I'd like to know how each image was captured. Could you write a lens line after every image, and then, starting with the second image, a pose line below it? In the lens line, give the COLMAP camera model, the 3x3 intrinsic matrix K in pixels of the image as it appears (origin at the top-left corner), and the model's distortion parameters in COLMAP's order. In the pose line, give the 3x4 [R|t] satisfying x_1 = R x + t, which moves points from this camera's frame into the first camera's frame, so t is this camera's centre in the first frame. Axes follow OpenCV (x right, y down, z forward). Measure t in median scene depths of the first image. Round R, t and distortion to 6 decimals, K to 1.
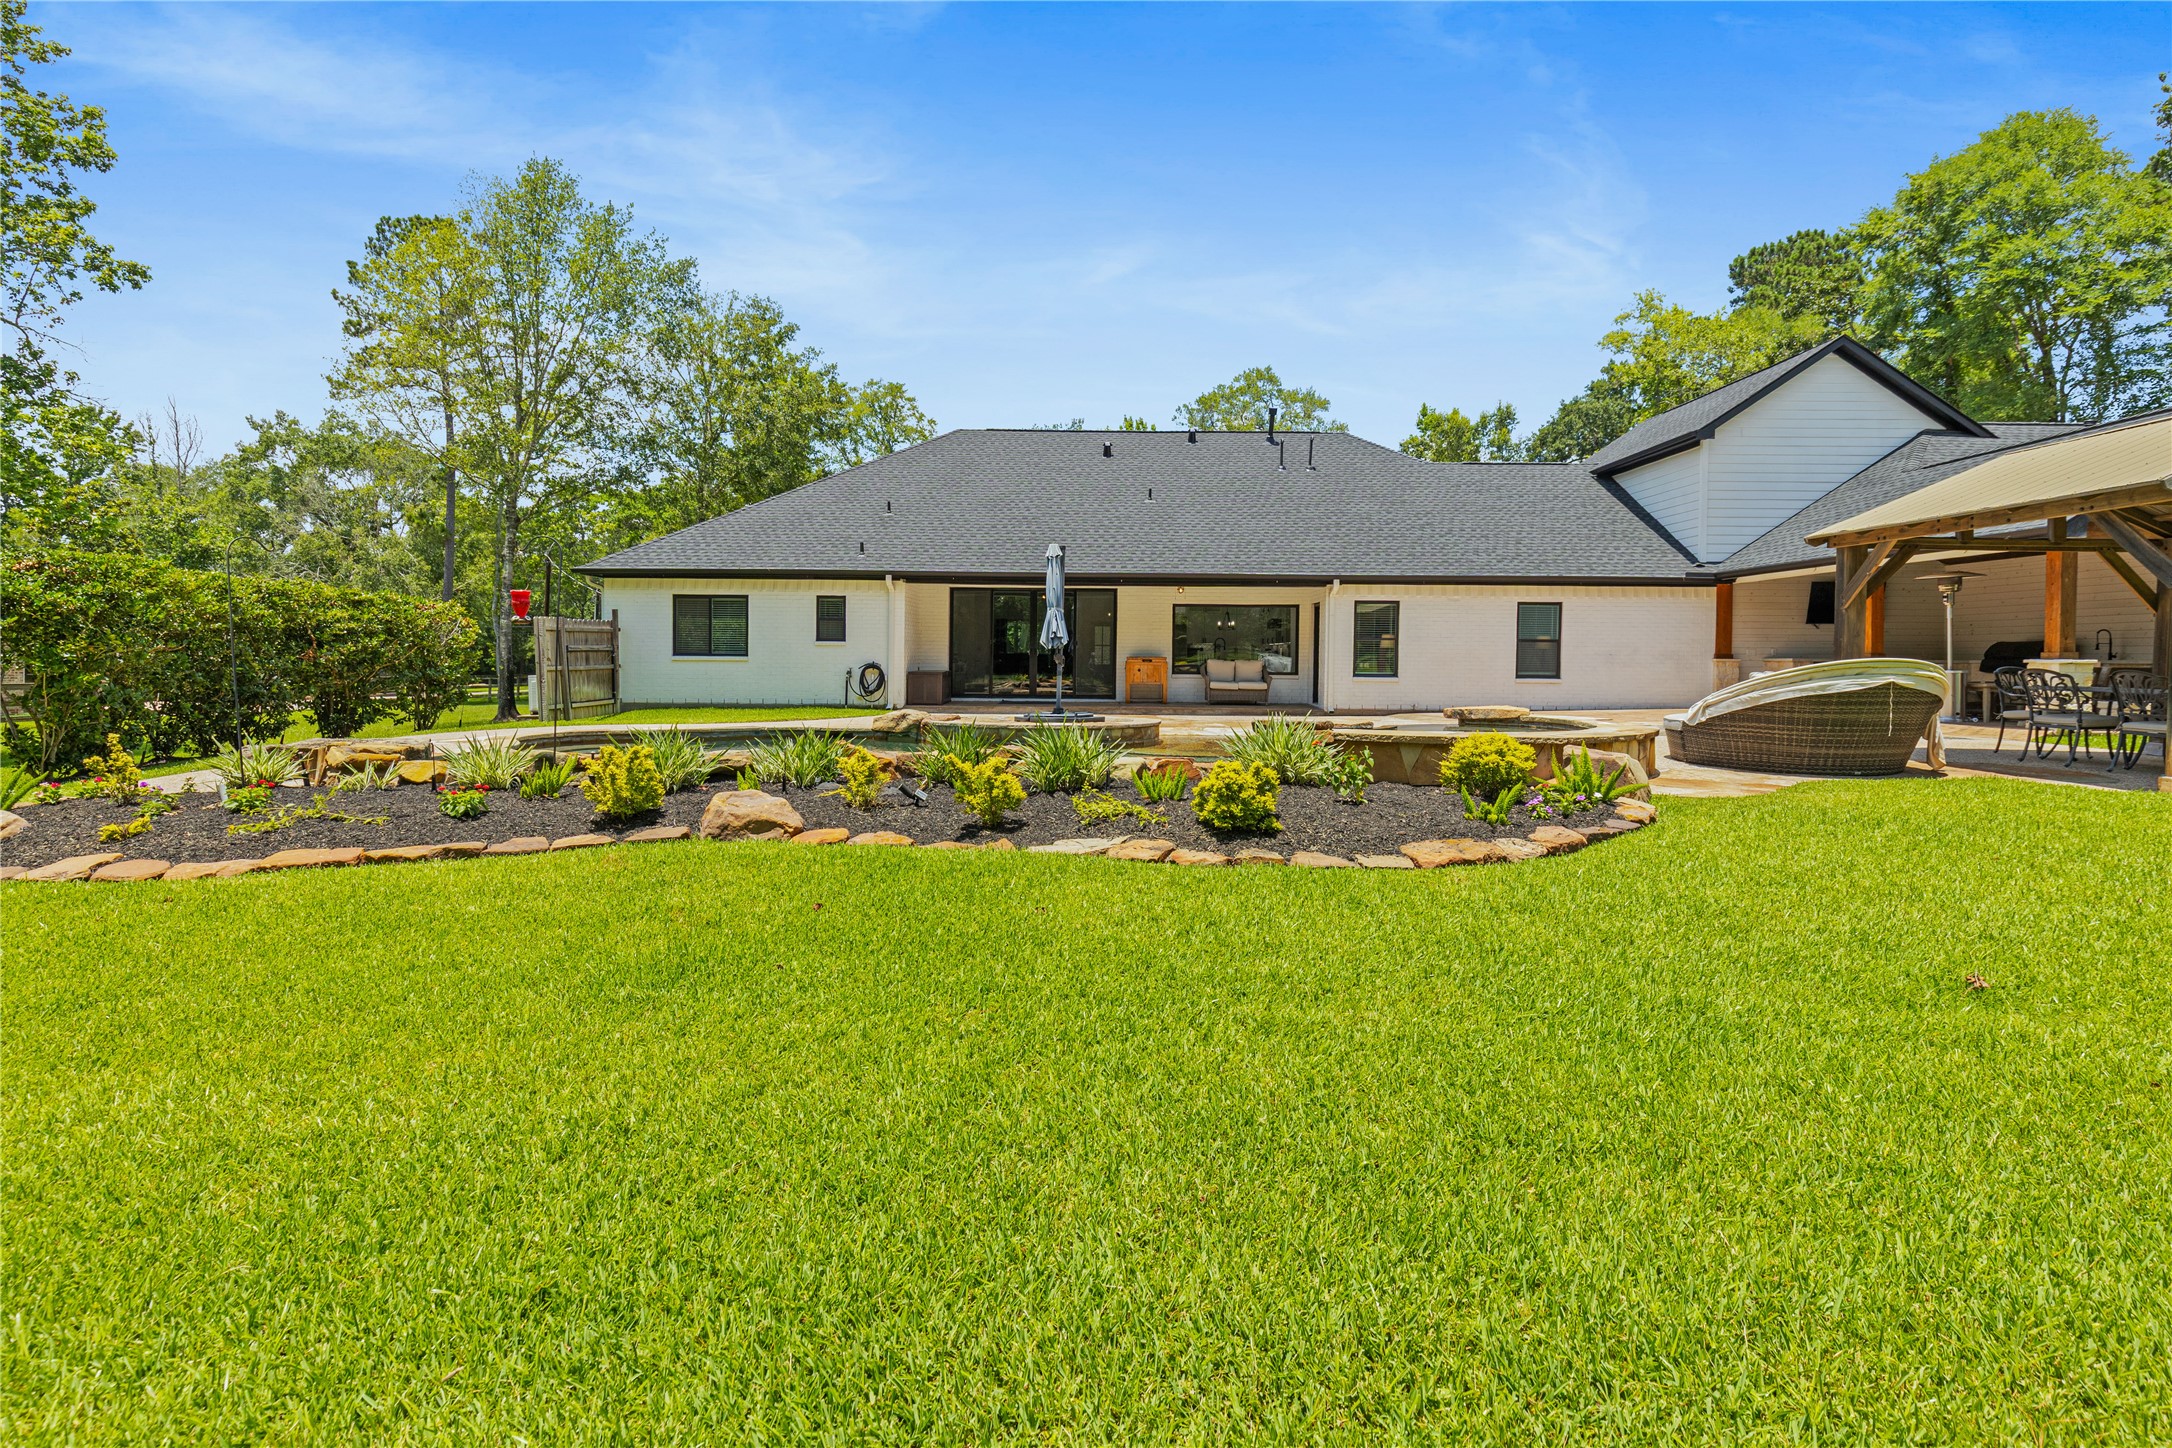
lens RADIAL K [[987.7, 0, 1162.9], [0, 987.7, 679.9], [0, 0, 1]] dist [0.001248, -0.000890]
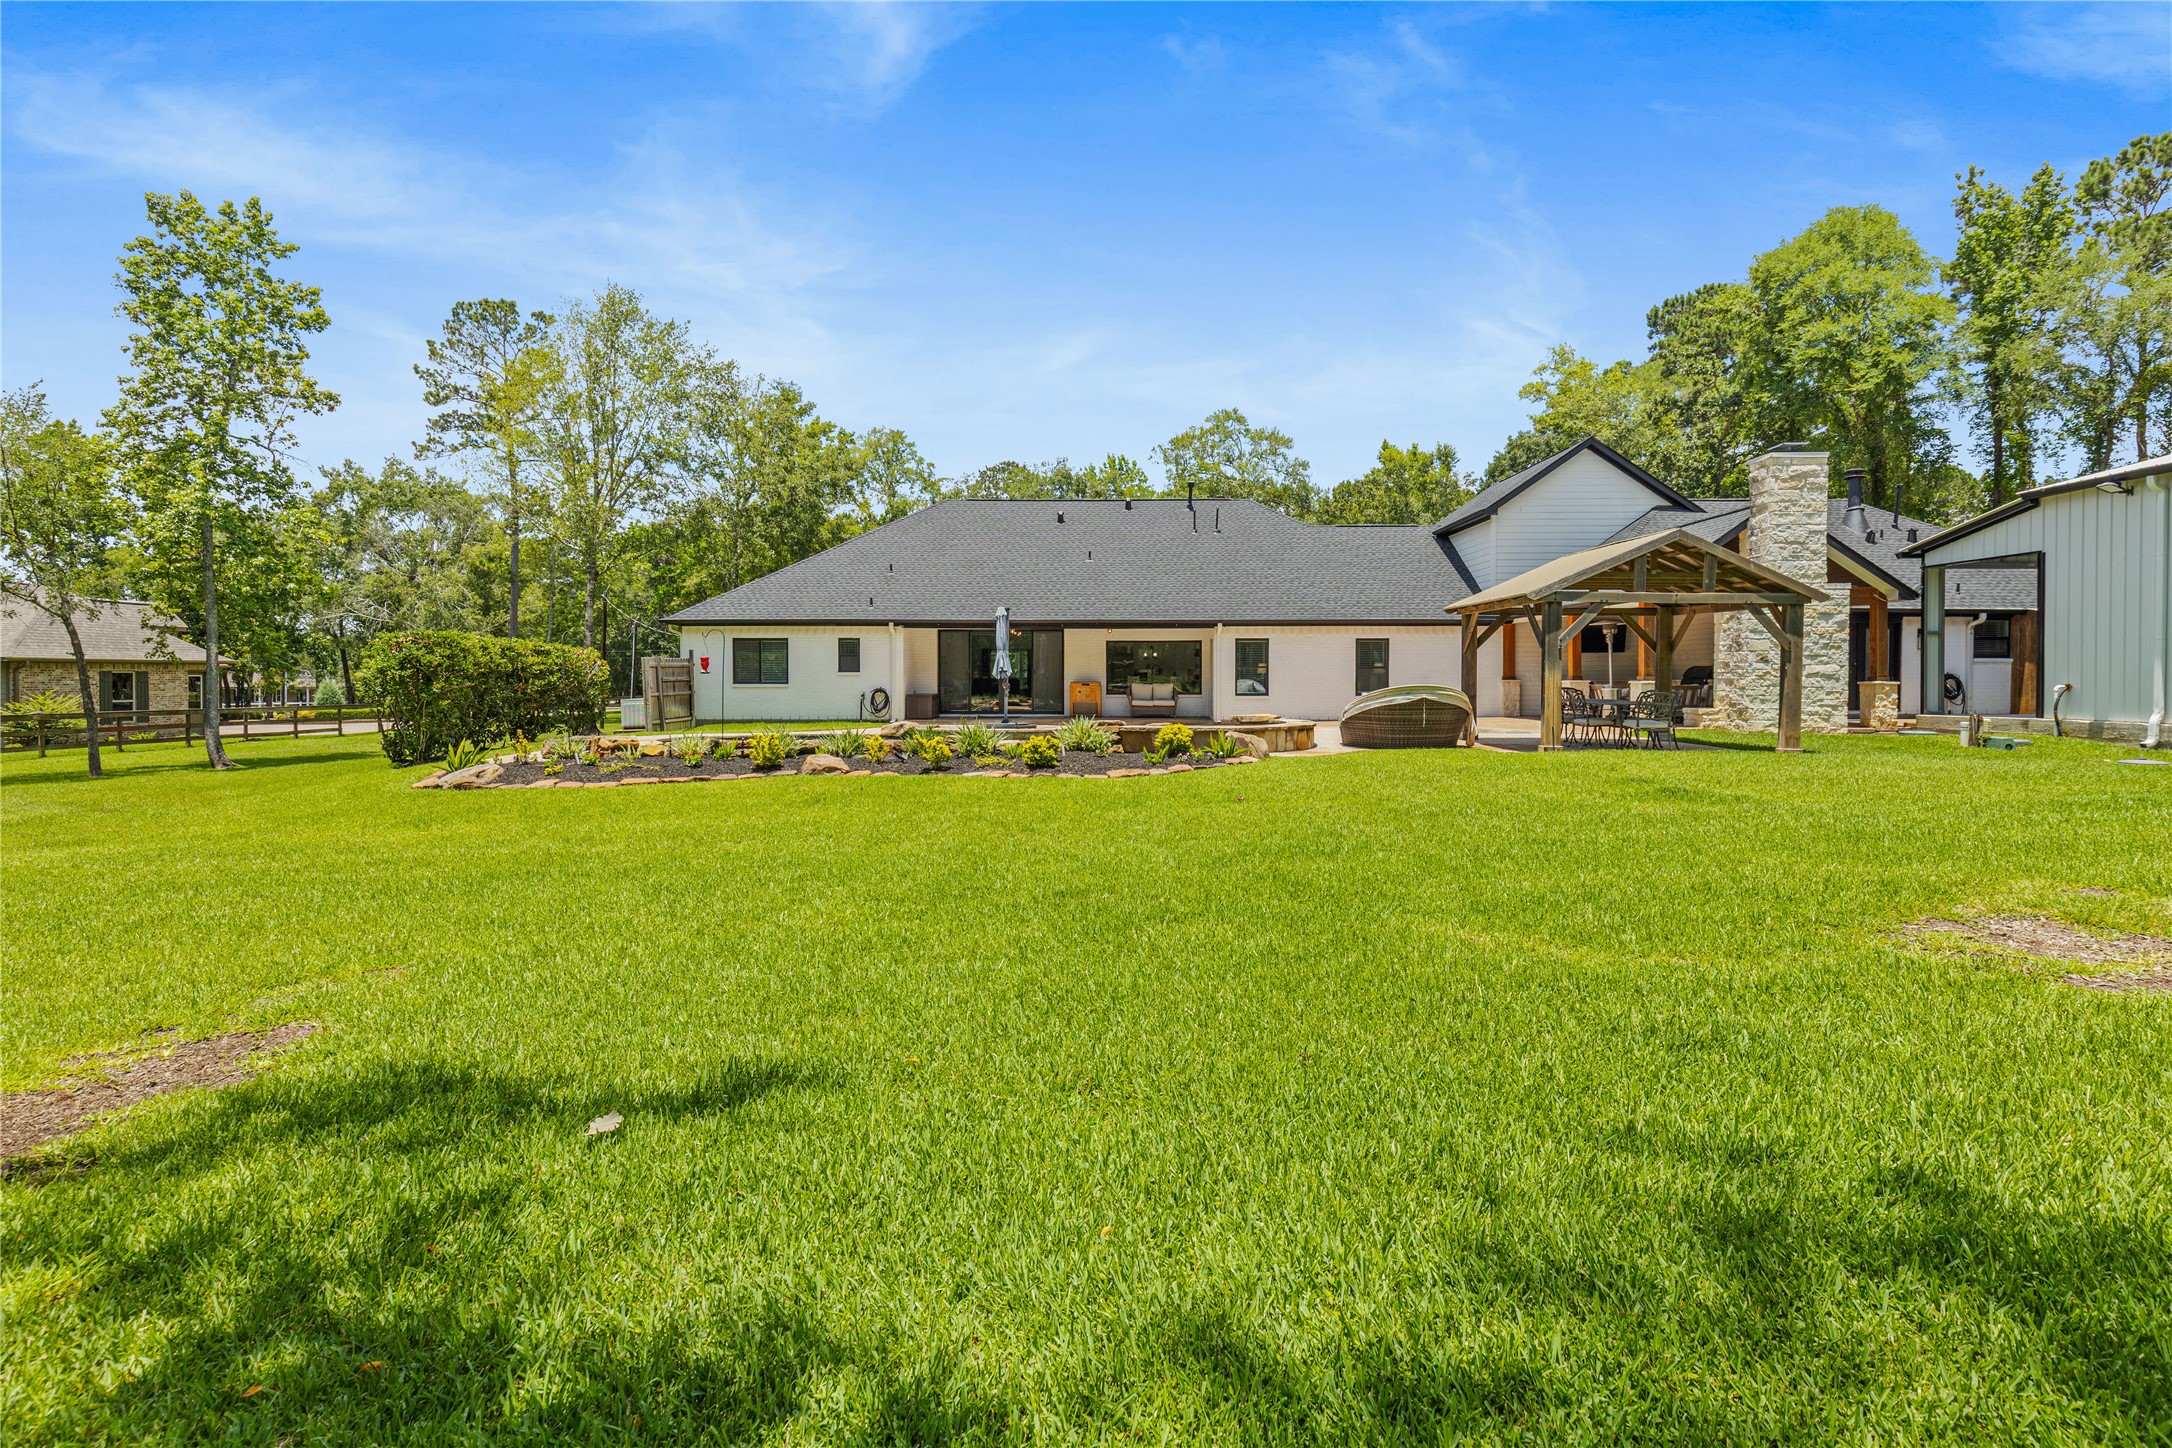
lens RADIAL K [[941.7, 0, 1086.0], [0, 941.7, 724.0], [0, 0, 1]] dist [-0.000064, 0.000226]
pose [[0.997453, -0.006160, -0.071058, 0.070009], [0.008059, 0.999617, 0.026467, -0.000115], [0.070868, -0.026972, 0.997121, -0.238661]]
